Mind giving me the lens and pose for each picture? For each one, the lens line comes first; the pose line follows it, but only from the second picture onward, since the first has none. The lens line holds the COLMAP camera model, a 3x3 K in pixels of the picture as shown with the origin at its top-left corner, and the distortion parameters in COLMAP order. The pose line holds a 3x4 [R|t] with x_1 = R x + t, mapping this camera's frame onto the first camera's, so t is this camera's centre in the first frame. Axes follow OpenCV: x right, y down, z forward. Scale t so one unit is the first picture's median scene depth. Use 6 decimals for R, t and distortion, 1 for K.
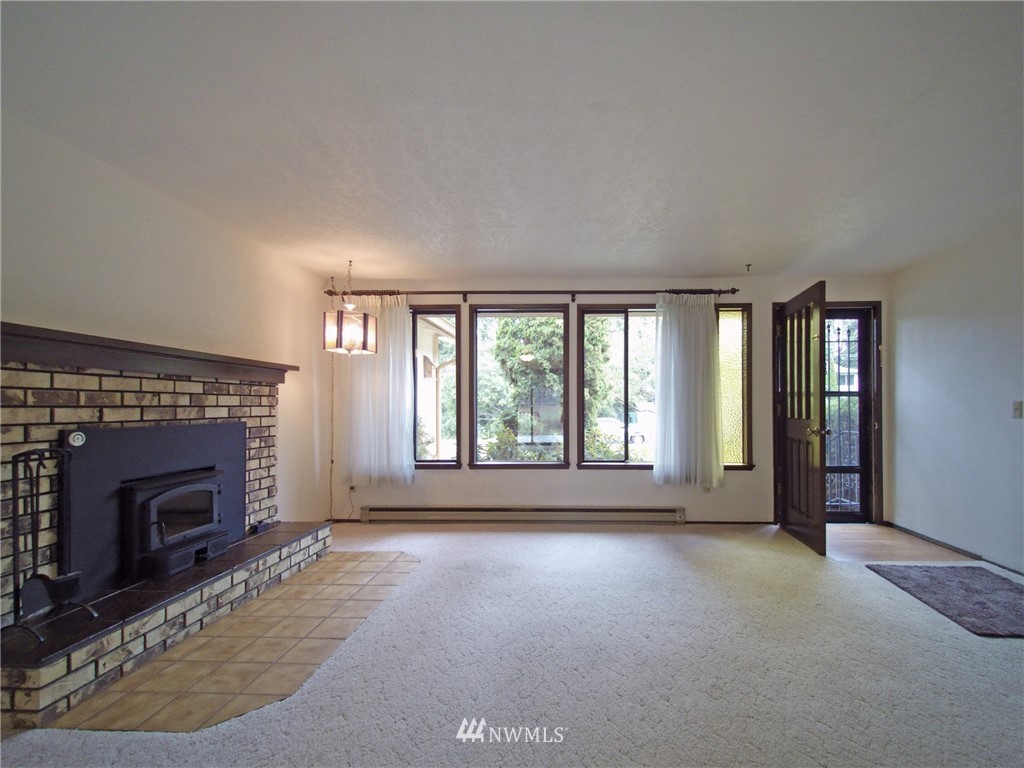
lens RADIAL K [[443.7, 0, 522.5], [0, 443.7, 400.7], [0, 0, 1]] dist [0.000843, -0.000304]
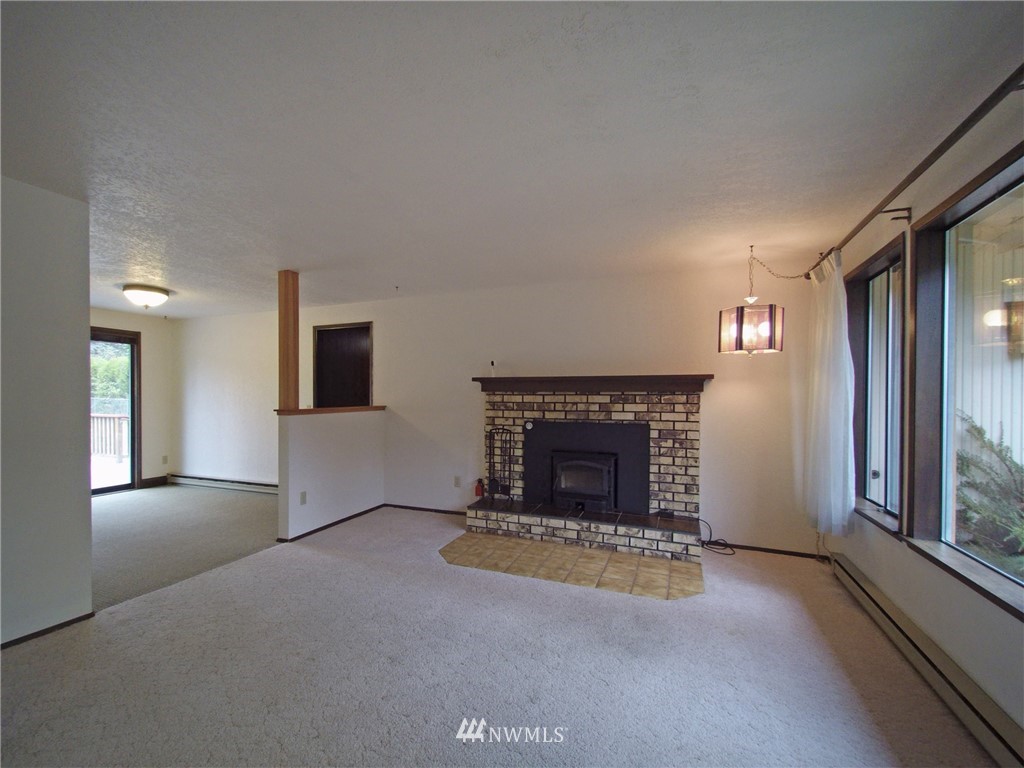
lens RADIAL K [[443.7, 0, 522.5], [0, 443.7, 400.7], [0, 0, 1]] dist [0.000843, -0.000304]
pose [[-0.248161, 0.008244, -0.968684, 0.830368], [0.007242, 0.999952, 0.006655, -0.037705], [0.968692, -0.005364, -0.248208, 1.170609]]
